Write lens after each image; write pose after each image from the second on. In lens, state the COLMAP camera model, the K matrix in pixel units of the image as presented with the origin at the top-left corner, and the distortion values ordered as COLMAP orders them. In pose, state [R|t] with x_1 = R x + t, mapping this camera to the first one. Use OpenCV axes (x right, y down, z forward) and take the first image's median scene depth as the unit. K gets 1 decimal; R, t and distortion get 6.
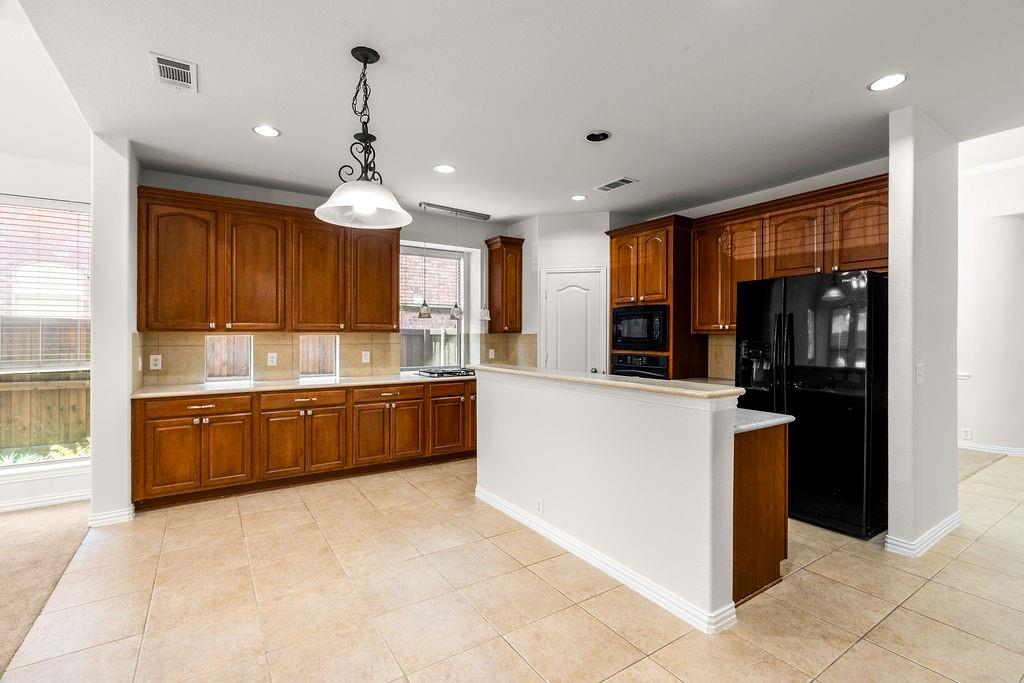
lens RADIAL K [[461.1, 0, 515.7], [0, 461.1, 335.1], [0, 0, 1]] dist [-0.003641, 0.000821]
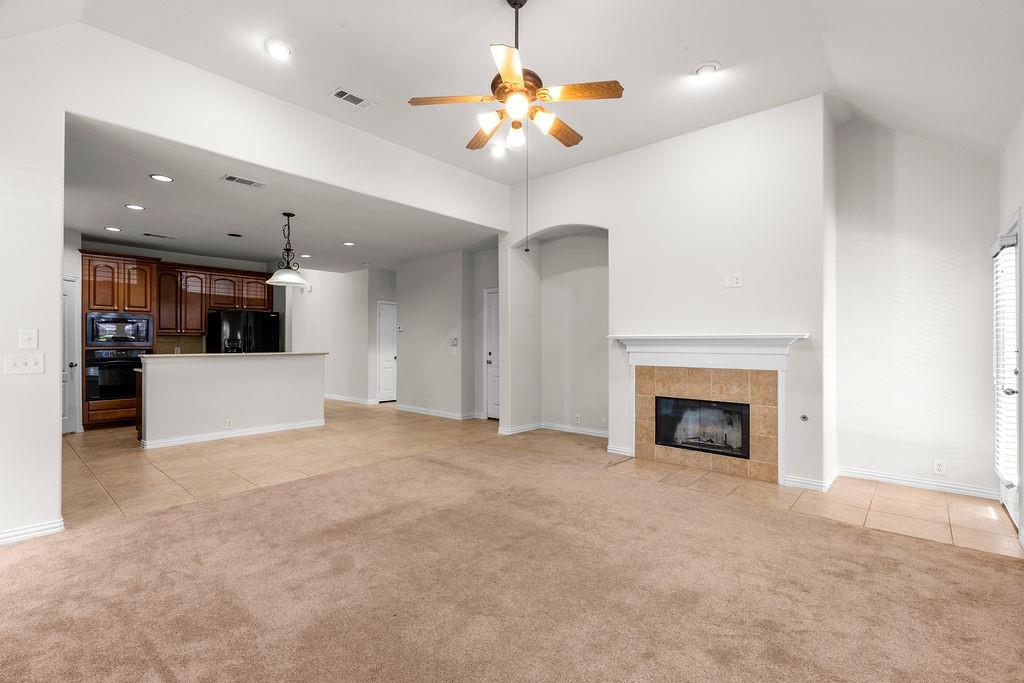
lens RADIAL K [[461.1, 0, 508.1], [0, 461.1, 339.6], [0, 0, 1]] dist [-0.003641, 0.000821]
pose [[-0.250066, 0.005227, 0.968215, -1.604688], [0.000323, 0.999986, -0.005315, 0.025526], [-0.968229, -0.001016, -0.250065, 0.277580]]
